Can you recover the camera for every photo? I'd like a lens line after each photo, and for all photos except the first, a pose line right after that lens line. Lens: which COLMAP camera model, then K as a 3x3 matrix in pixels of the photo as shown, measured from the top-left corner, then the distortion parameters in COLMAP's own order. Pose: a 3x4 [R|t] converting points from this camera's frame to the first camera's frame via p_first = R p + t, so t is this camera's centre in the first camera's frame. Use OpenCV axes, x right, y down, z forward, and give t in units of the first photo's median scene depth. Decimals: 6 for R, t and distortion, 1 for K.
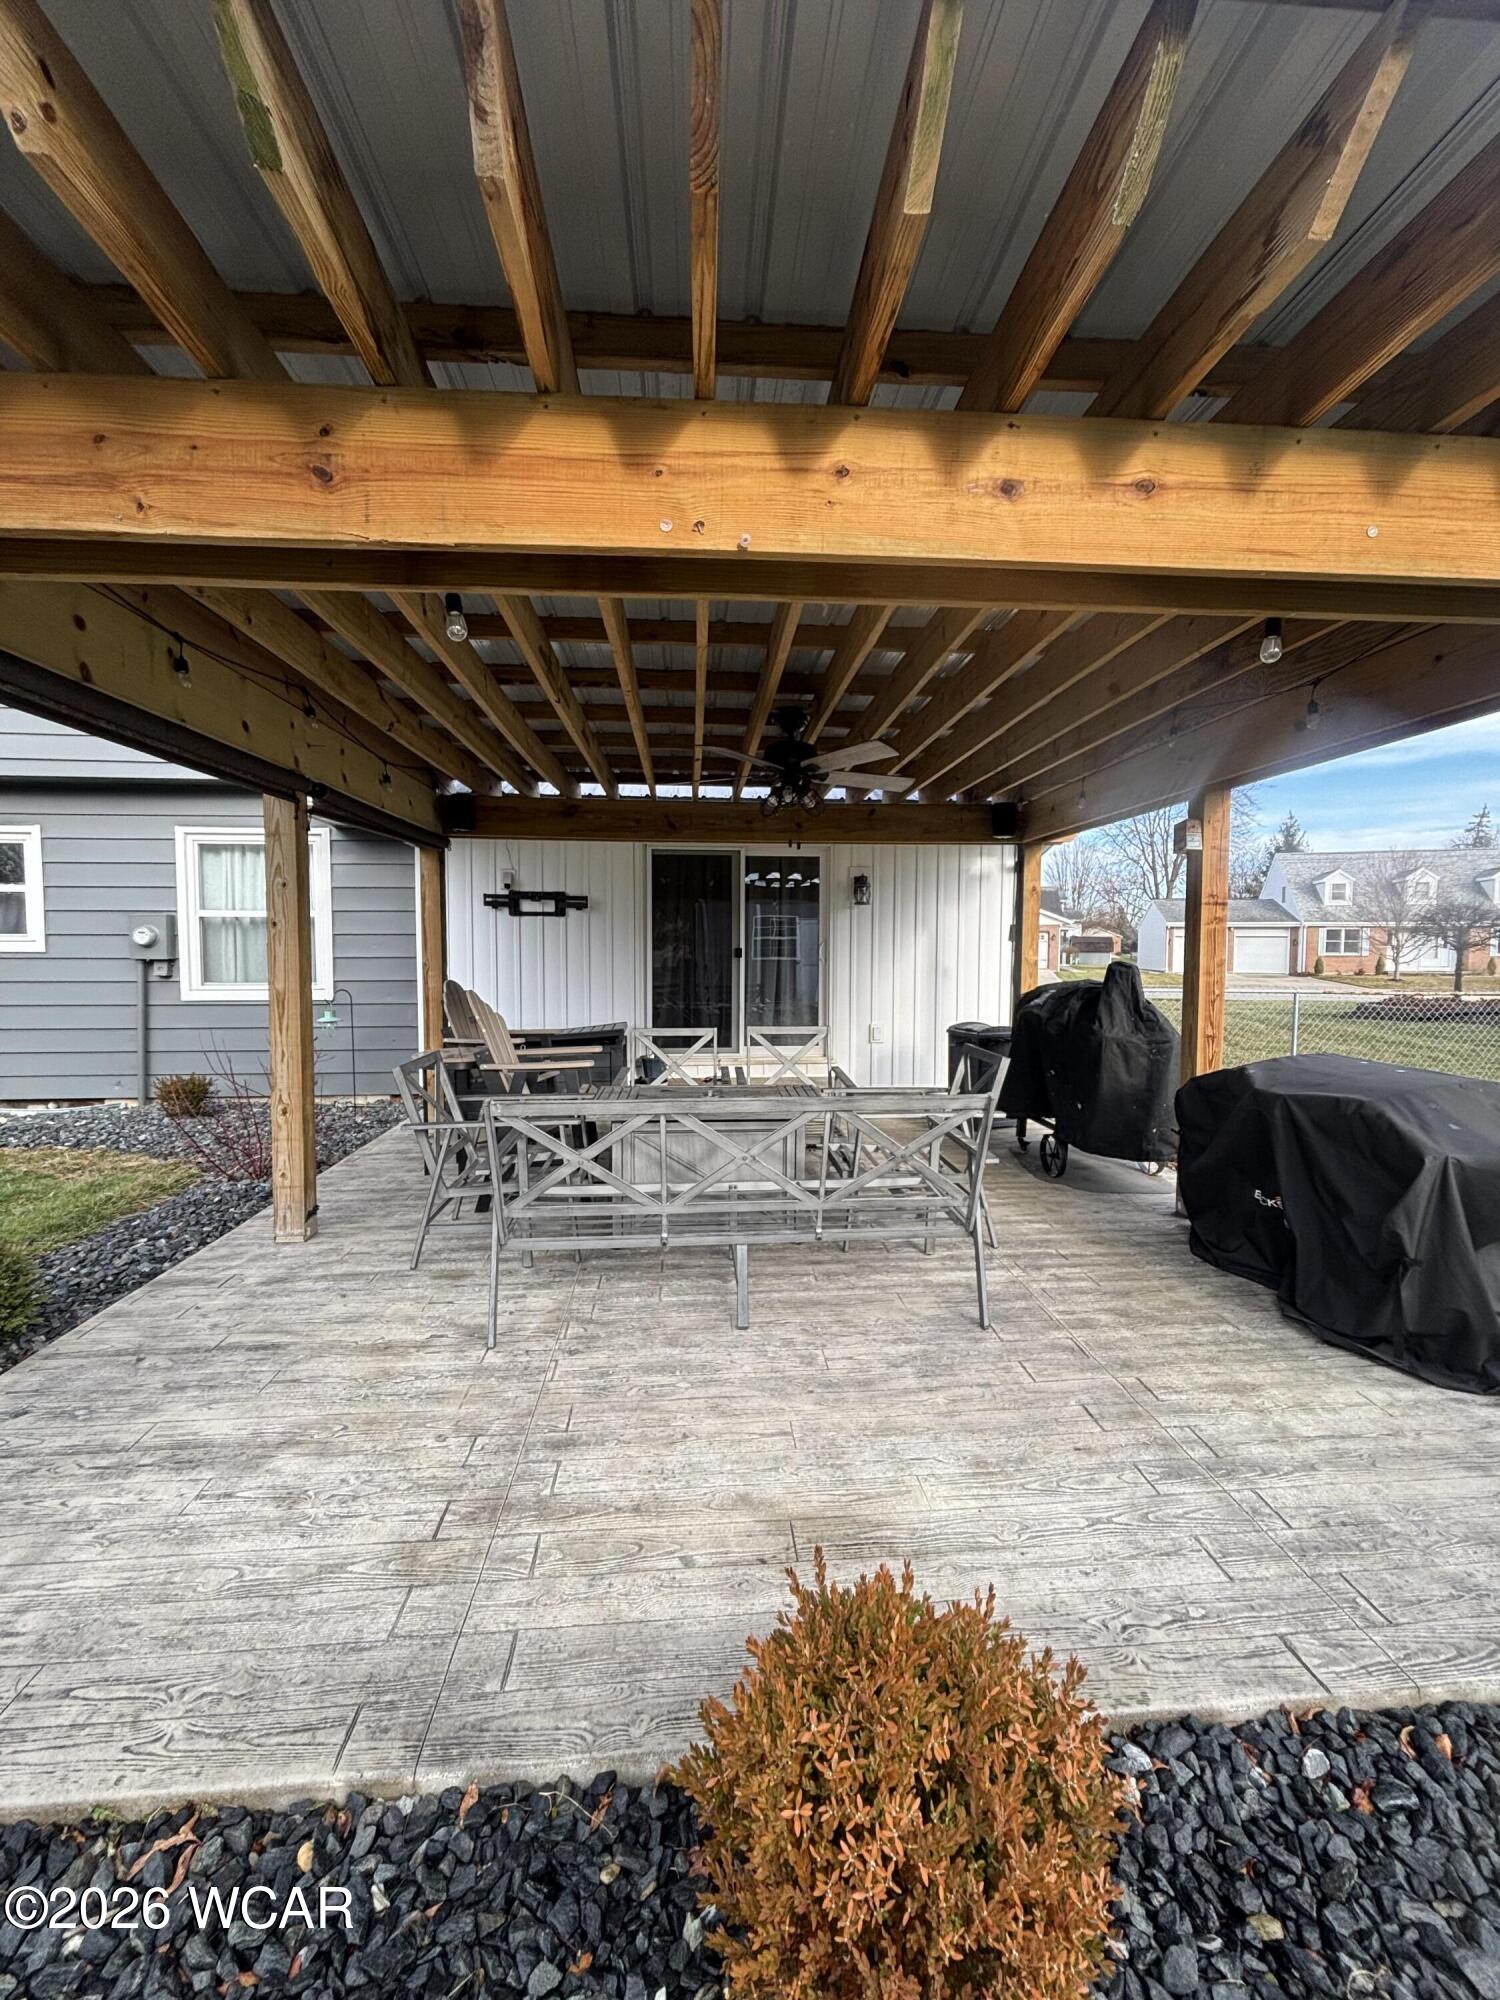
lens RADIAL K [[808.2, 0, 752.5], [0, 808.2, 996.4], [0, 0, 1]] dist [-0.001967, 0.001048]
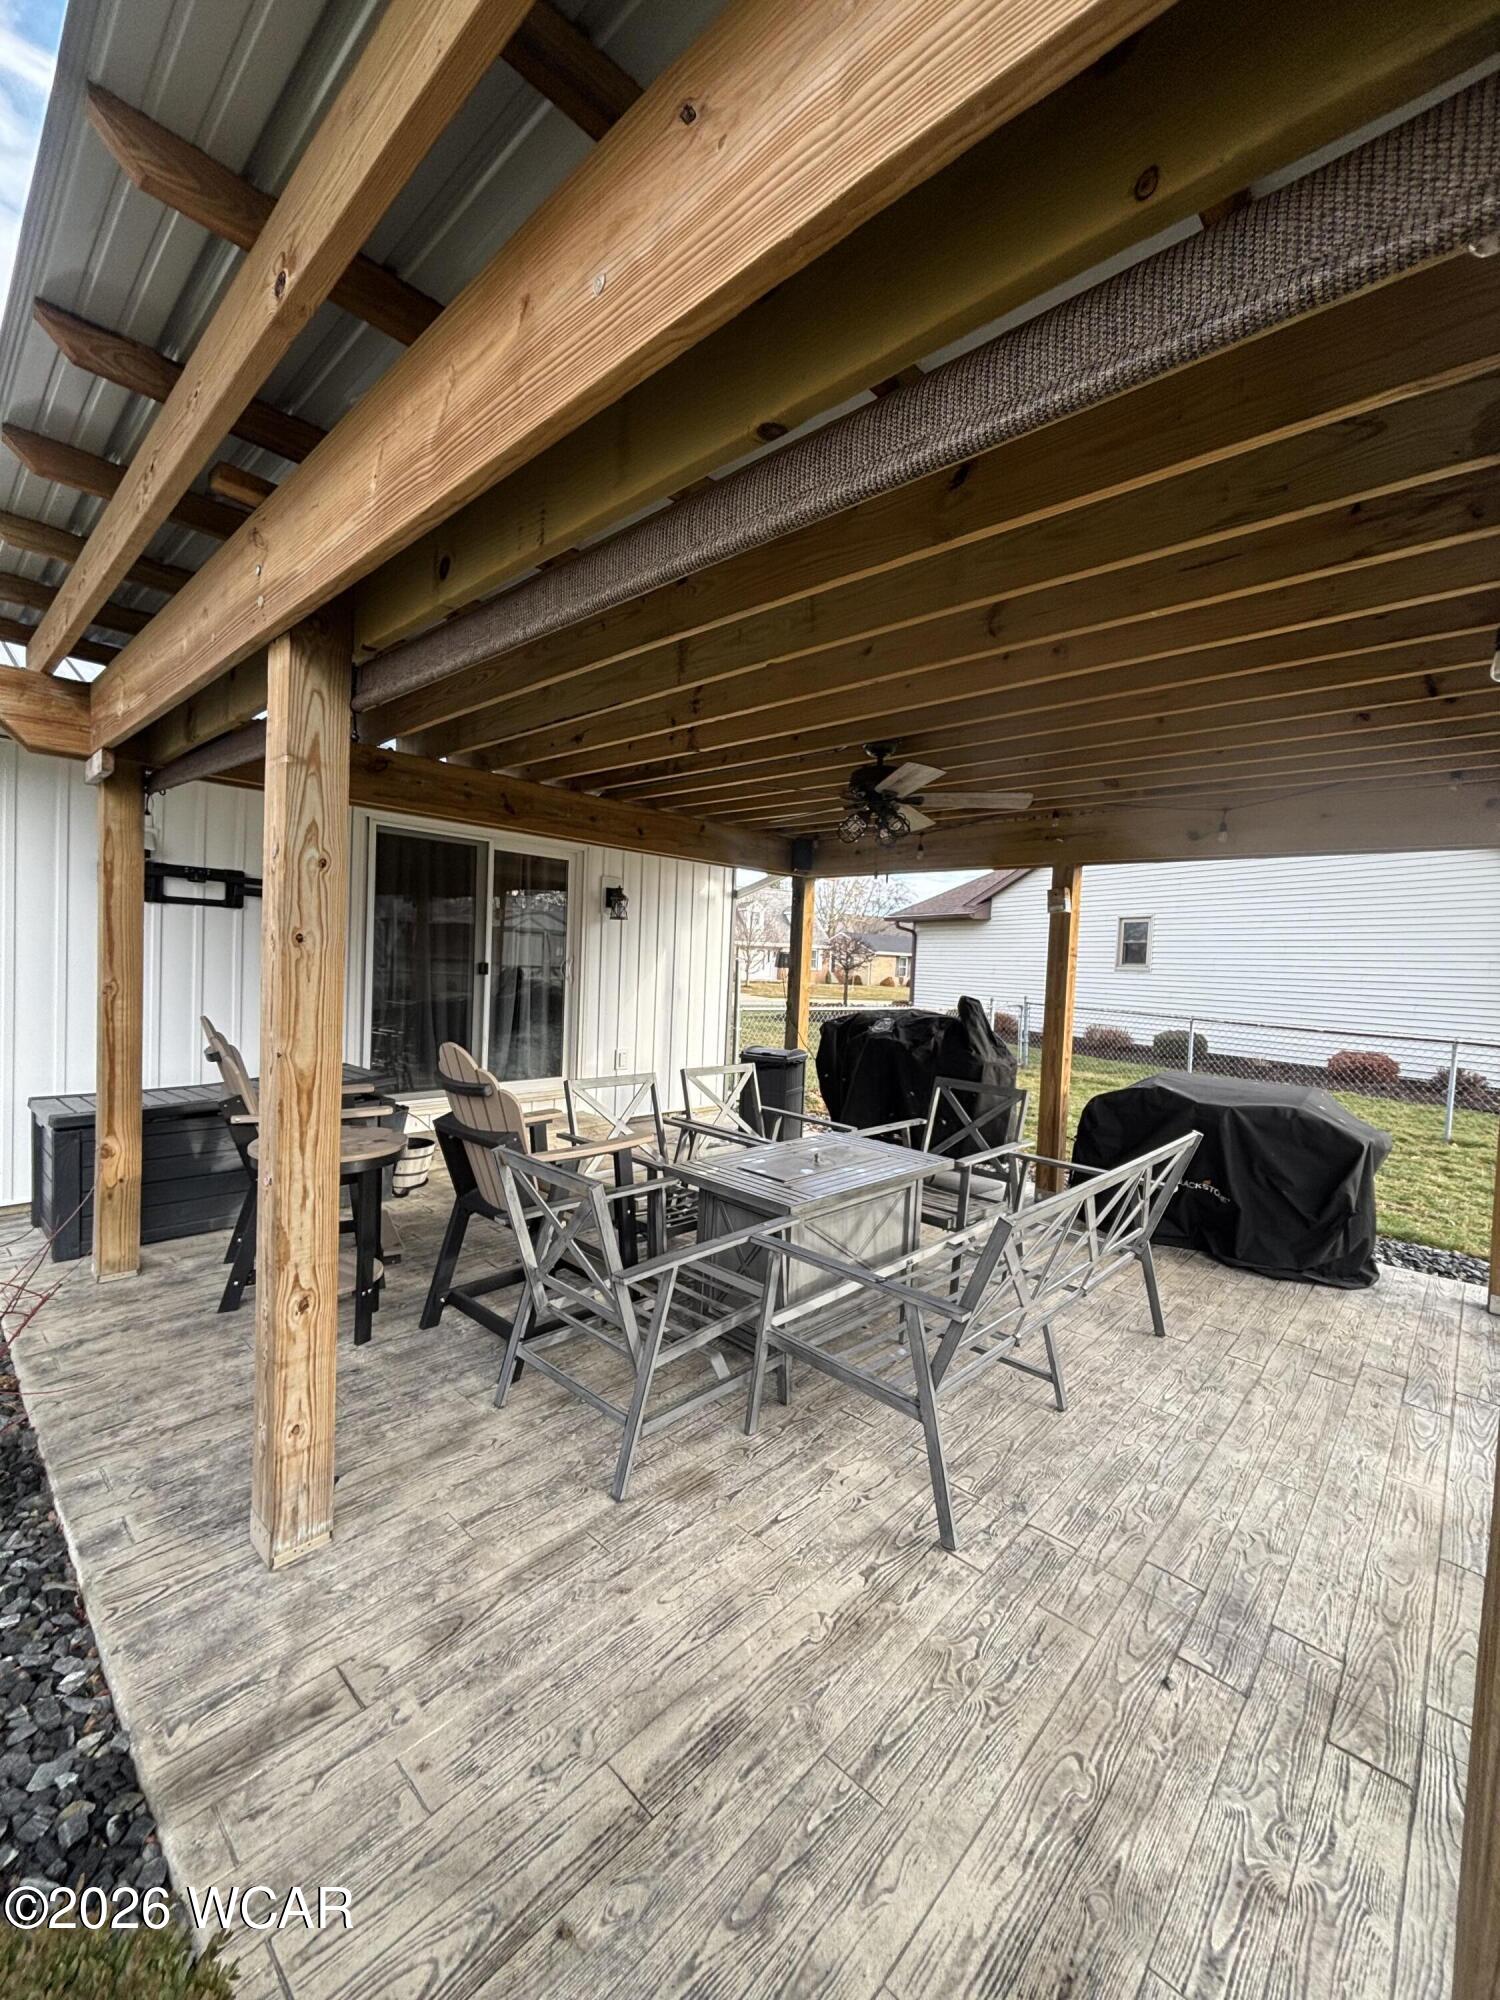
lens RADIAL K [[808.2, 0, 747.4], [0, 808.2, 999.3], [0, 0, 1]] dist [-0.001967, 0.001048]
pose [[0.739042, -0.001776, 0.673657, -0.770070], [-0.001838, 0.999987, 0.004653, -0.057351], [-0.673657, -0.004677, 0.739030, 0.468830]]
